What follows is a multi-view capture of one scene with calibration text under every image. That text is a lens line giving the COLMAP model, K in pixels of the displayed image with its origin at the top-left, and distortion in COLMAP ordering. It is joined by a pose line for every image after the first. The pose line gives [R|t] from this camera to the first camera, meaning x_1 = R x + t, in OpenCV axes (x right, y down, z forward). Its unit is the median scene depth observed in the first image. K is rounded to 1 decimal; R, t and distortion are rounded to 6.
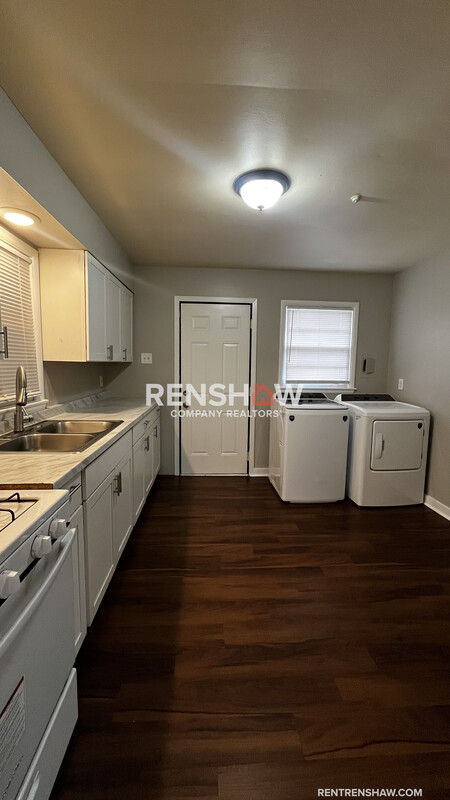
lens RADIAL K [[327.3, 0, 223.4], [0, 327.3, 401.2], [0, 0, 1]] dist [0.003405, 0.000053]
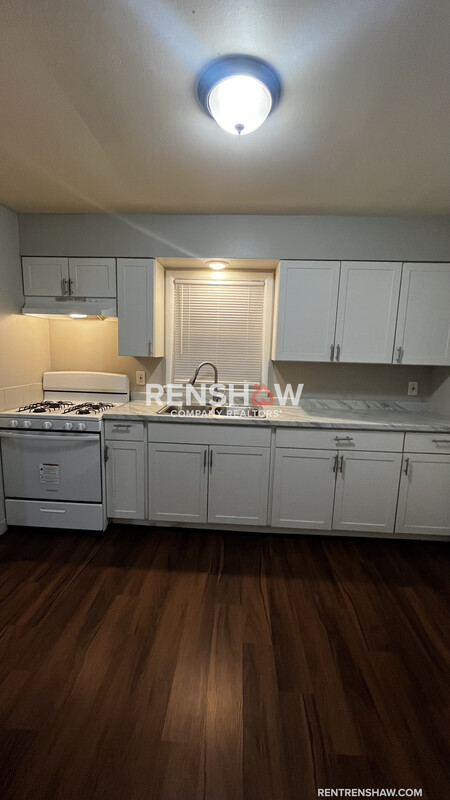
lens RADIAL K [[327.3, 0, 226.2], [0, 327.3, 397.3], [0, 0, 1]] dist [0.003405, 0.000053]
pose [[-0.121768, 0.115690, -0.985793, 0.714487], [-0.143678, 0.980669, 0.132836, -0.120341], [0.982105, 0.157812, -0.102791, 0.956748]]
